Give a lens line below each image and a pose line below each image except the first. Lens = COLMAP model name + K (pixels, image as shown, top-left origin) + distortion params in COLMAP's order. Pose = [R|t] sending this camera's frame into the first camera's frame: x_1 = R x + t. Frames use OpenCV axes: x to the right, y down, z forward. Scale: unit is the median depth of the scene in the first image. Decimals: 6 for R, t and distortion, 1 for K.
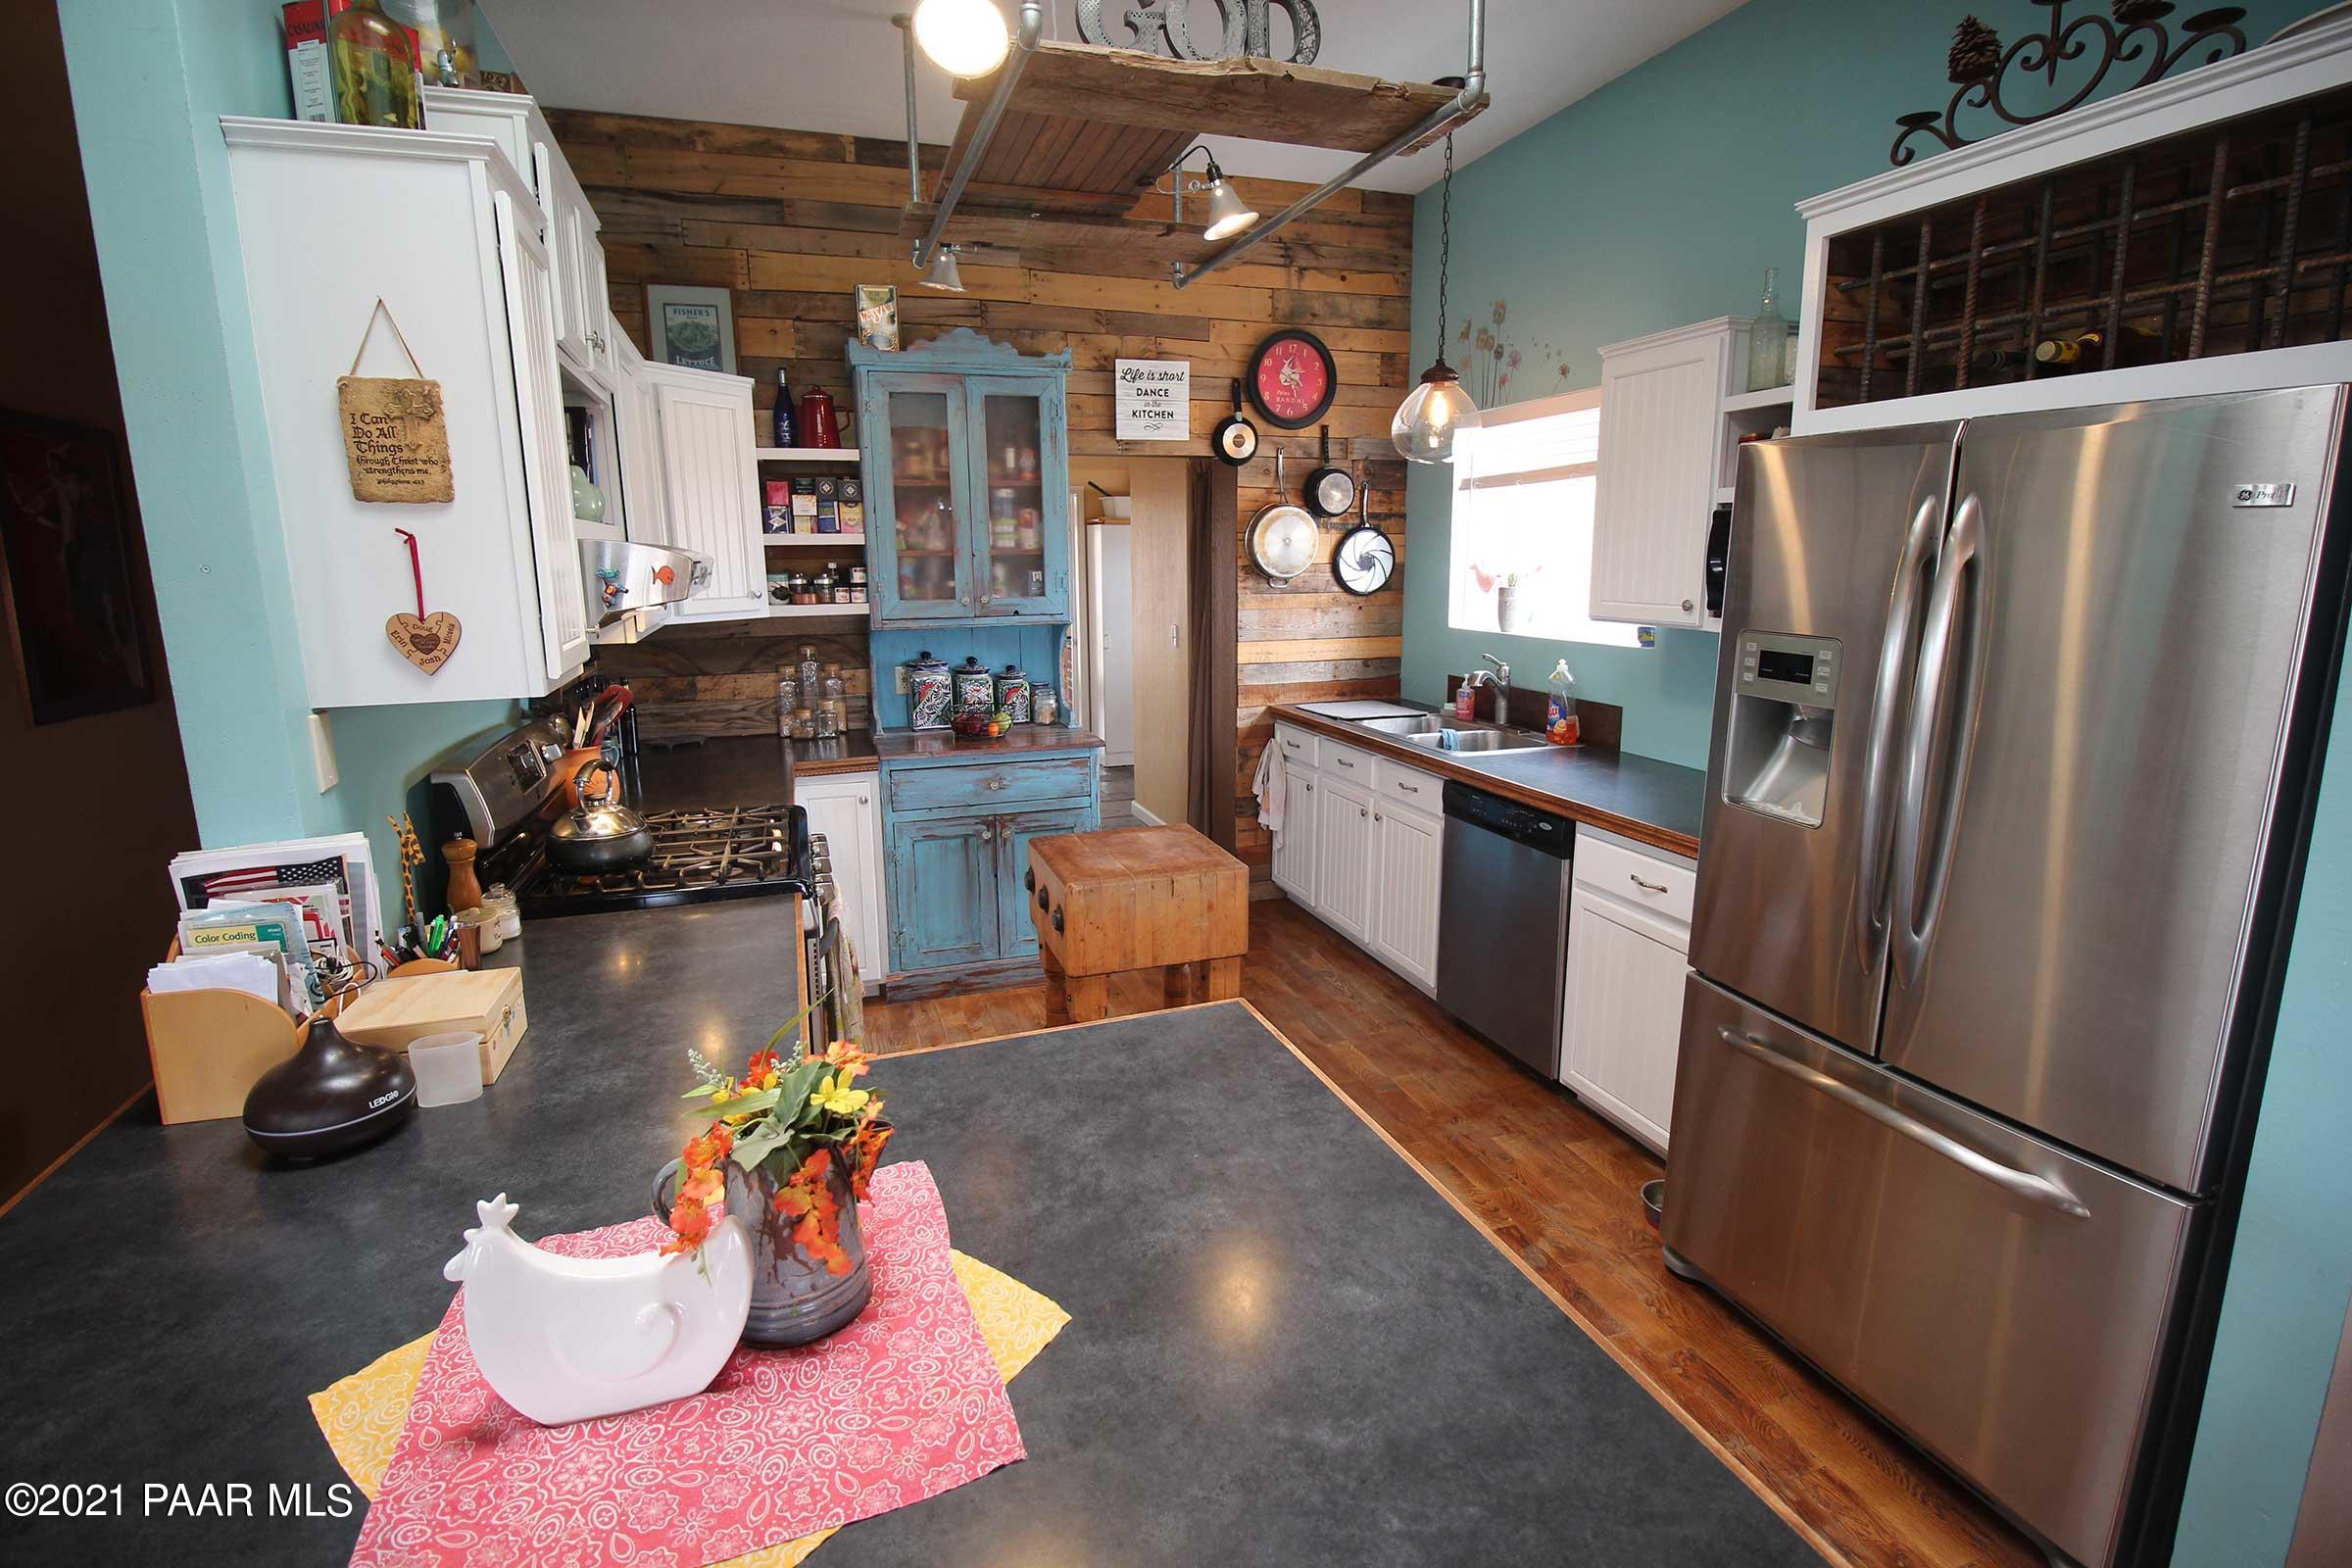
lens RADIAL K [[1122.5, 0, 1176.0], [0, 1122.5, 784.0], [0, 0, 1]] dist [-0.003936, -0.000836]
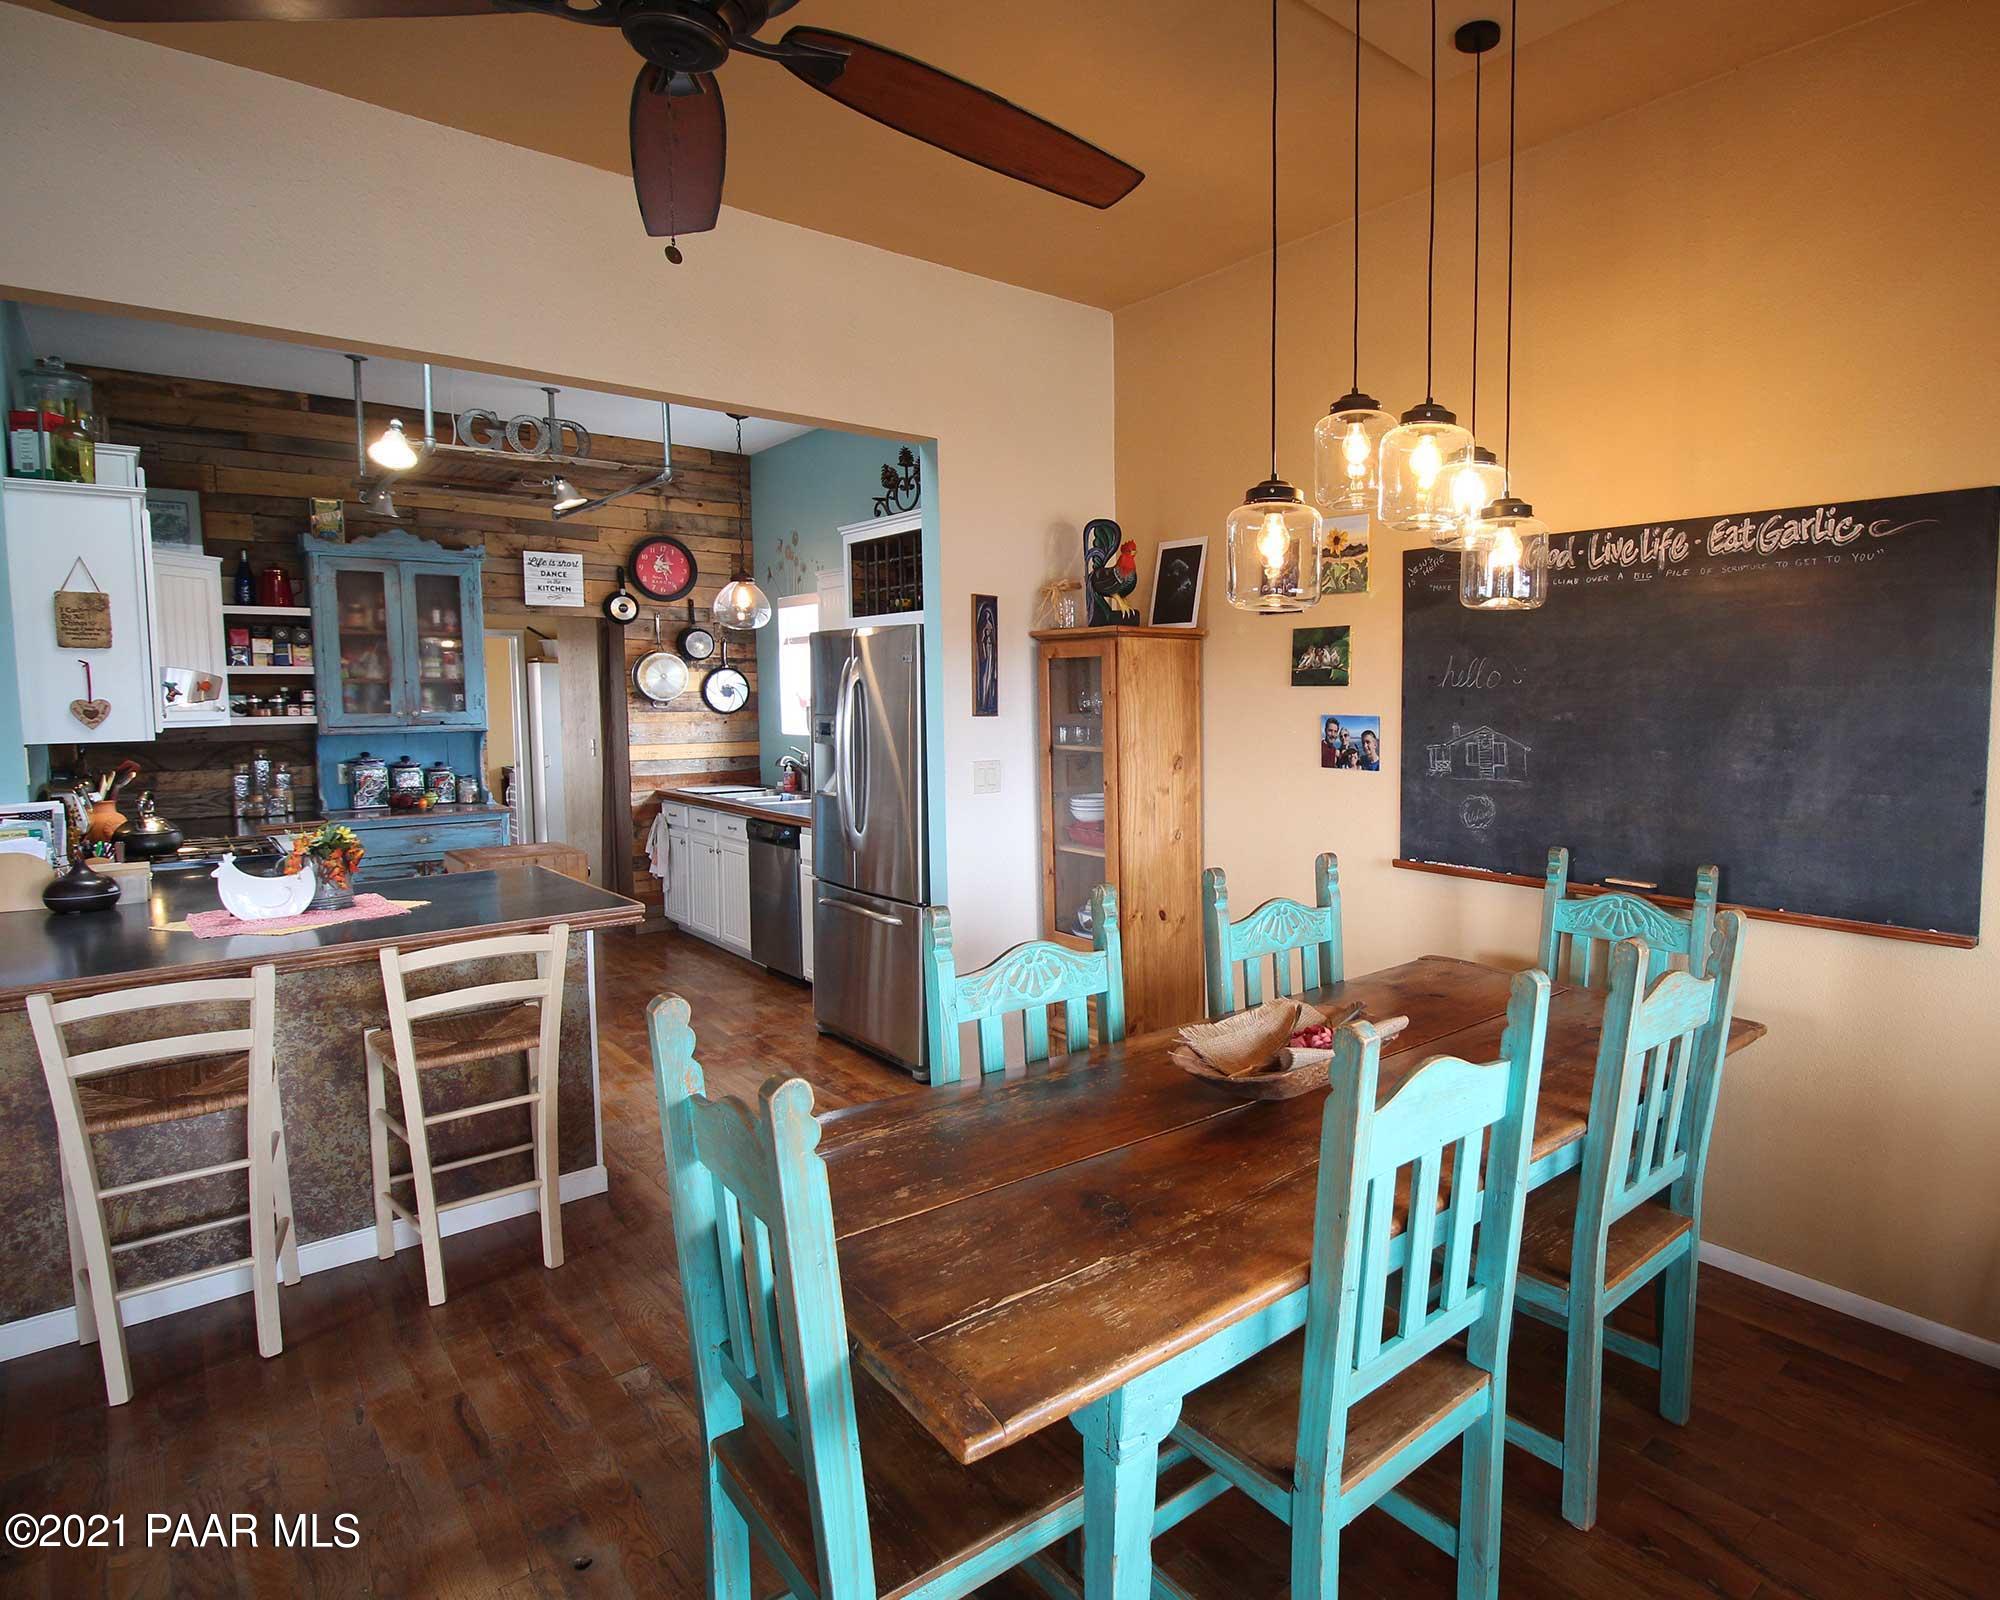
lens RADIAL K [[866.3, 0, 1003.0], [0, 866.3, 753.8], [0, 0, 1]] dist [0.000829, -0.011564]
pose [[0.911557, -0.026601, 0.410312, 0.055145], [0.078461, 0.990822, -0.110074, 0.063093], [-0.403618, 0.132532, 0.905278, -0.274710]]
